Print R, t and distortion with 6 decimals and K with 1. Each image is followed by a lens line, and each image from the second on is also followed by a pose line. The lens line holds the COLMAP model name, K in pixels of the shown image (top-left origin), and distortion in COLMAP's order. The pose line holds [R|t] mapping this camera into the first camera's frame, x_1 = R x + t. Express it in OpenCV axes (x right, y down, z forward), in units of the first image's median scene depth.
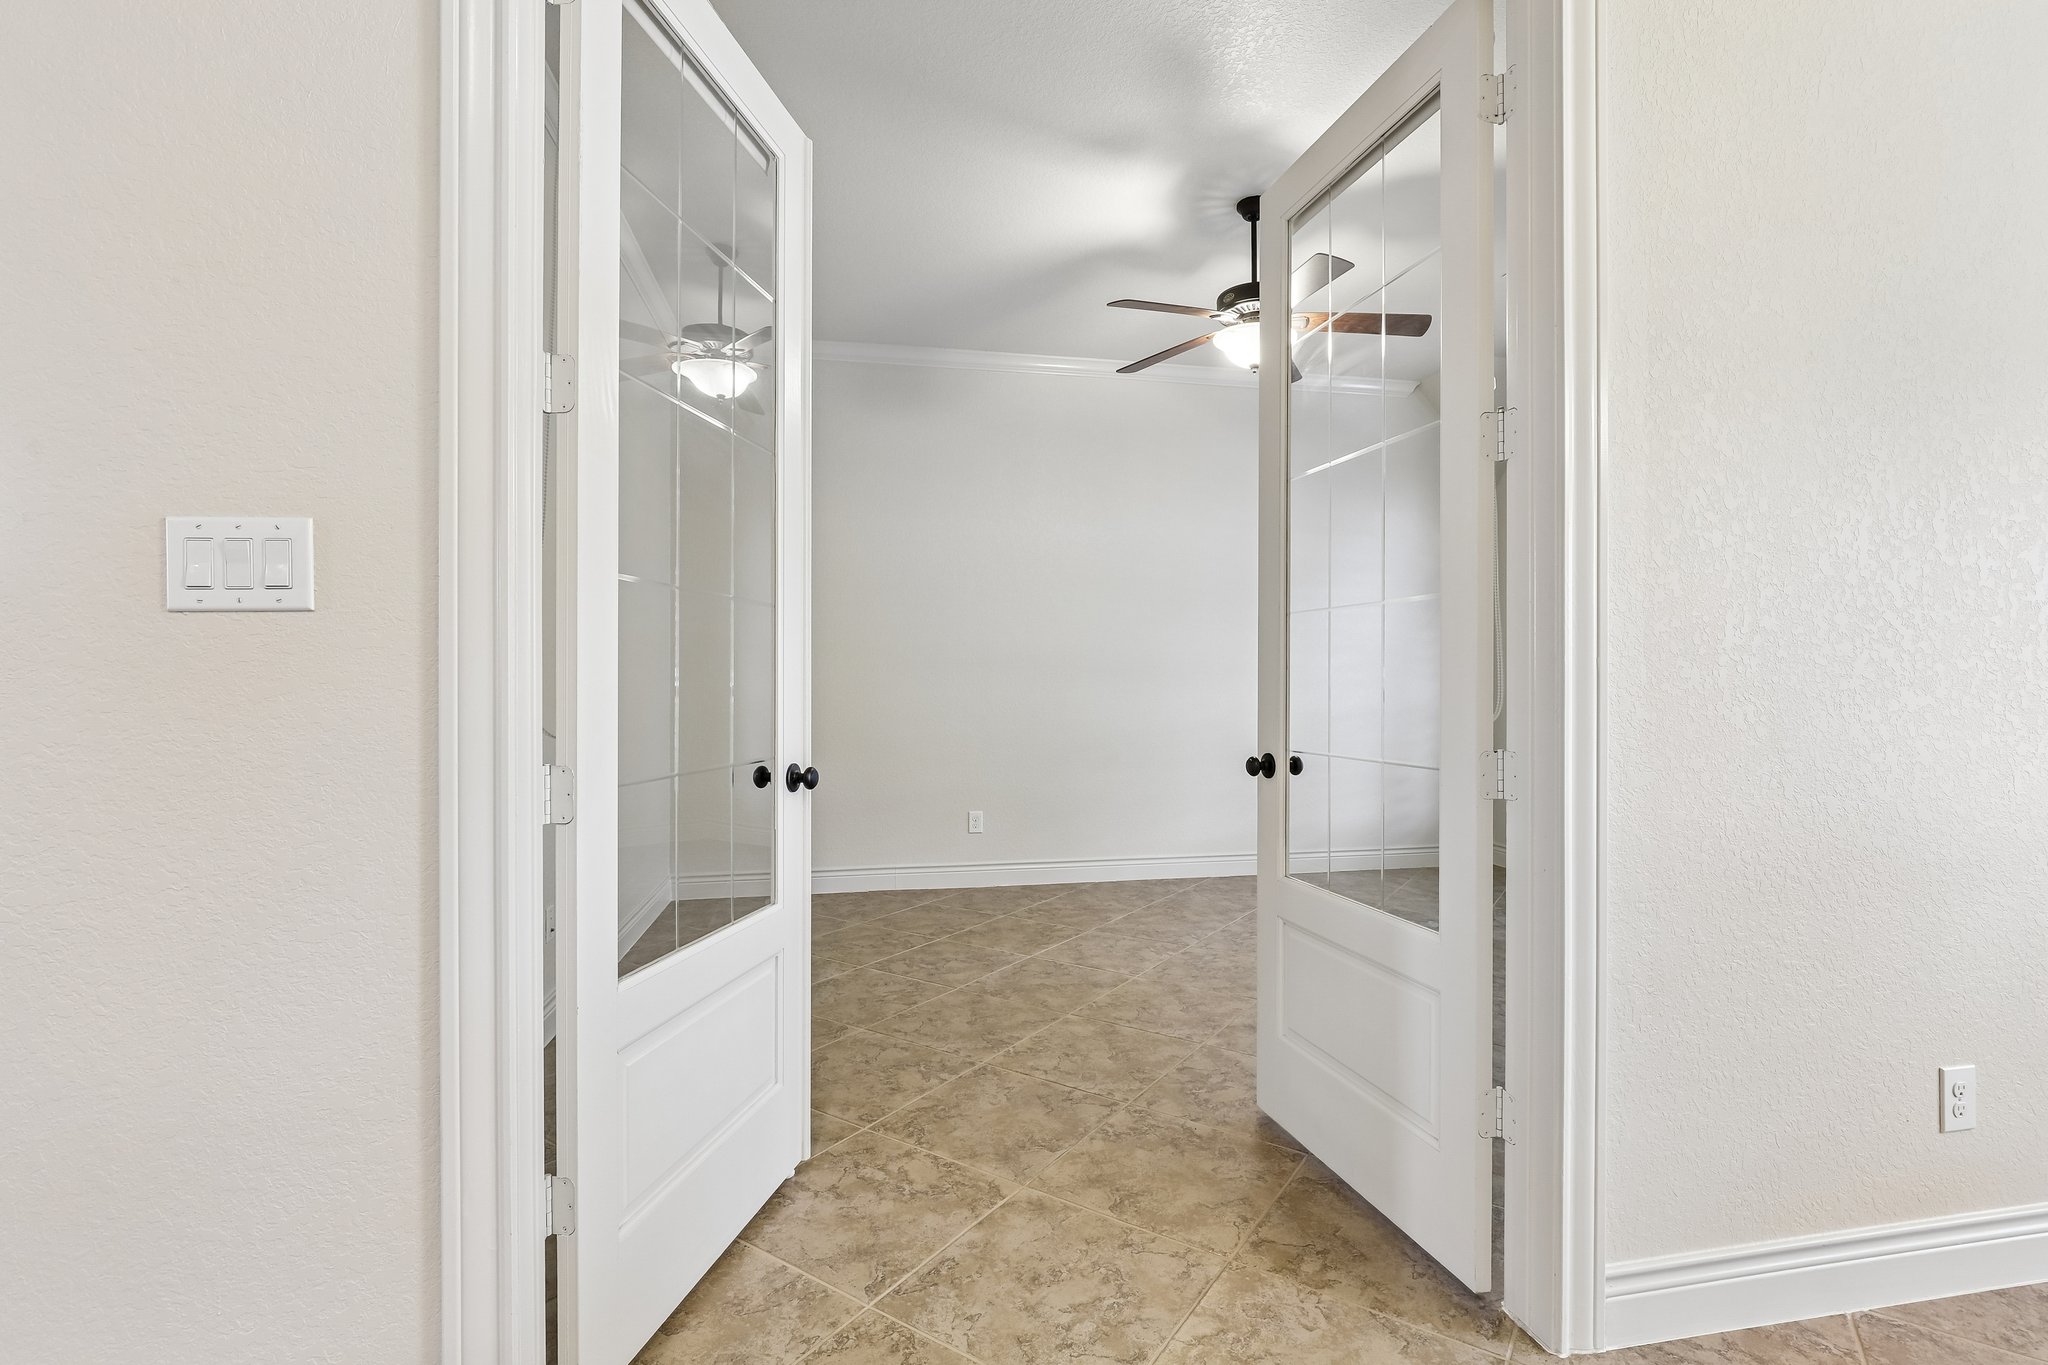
lens RADIAL K [[950.3, 0, 1024.8], [0, 950.3, 678.4], [0, 0, 1]] dist [-0.002453, -0.000114]
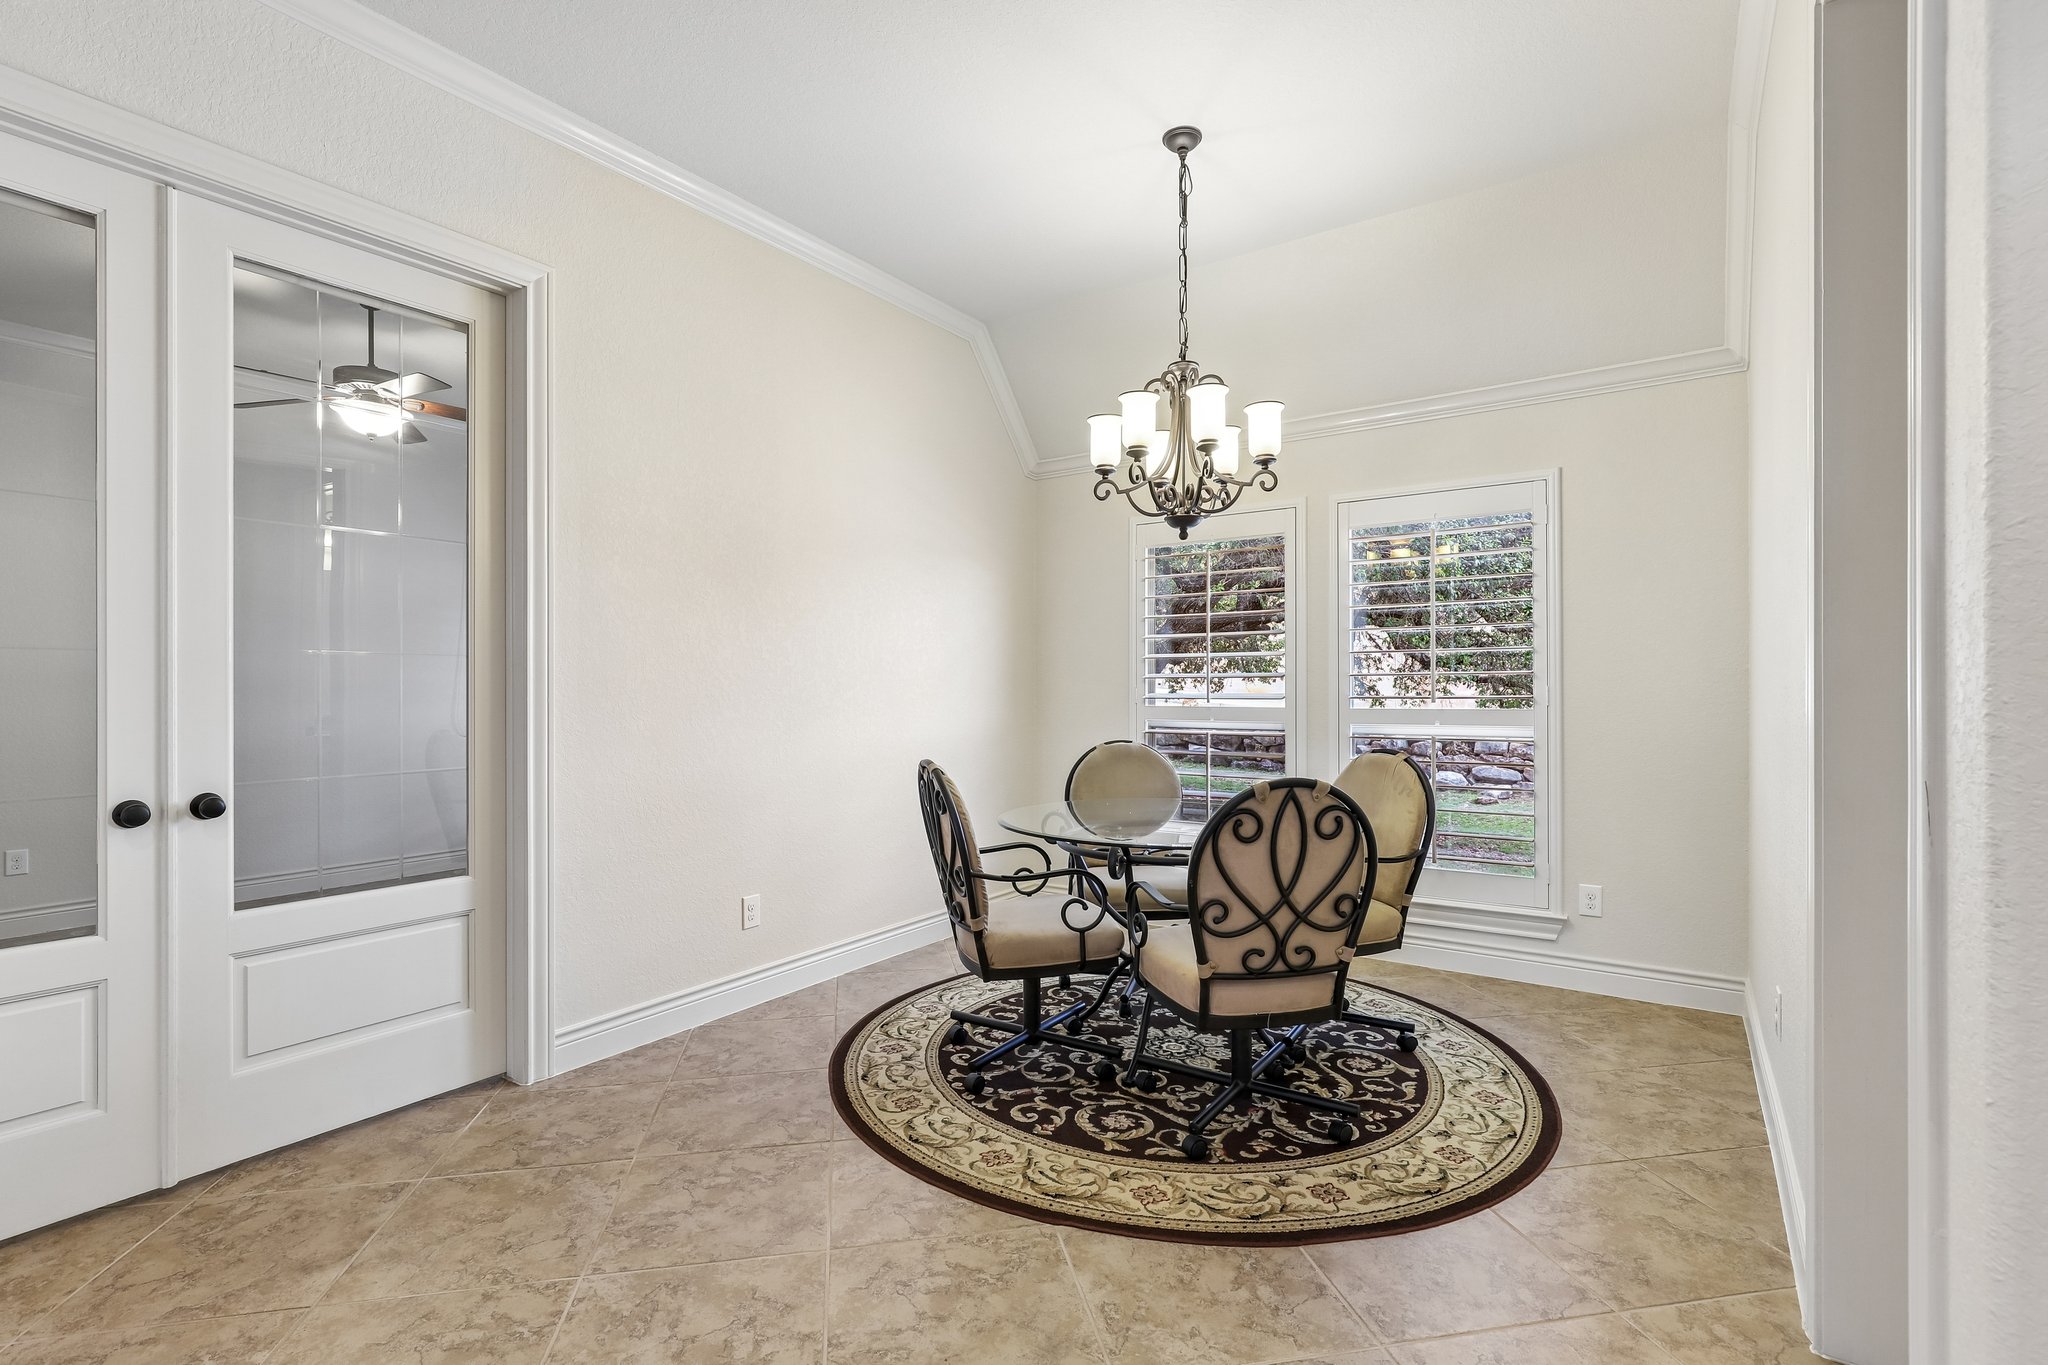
lens RADIAL K [[950.3, 0, 1018.7], [0, 950.3, 682.3], [0, 0, 1]] dist [-0.002453, -0.000114]
pose [[0.709200, -0.002764, 0.705002, -0.040064], [0.006118, 0.999979, -0.002235, -0.038836], [-0.704981, 0.005898, 0.709202, -0.850627]]
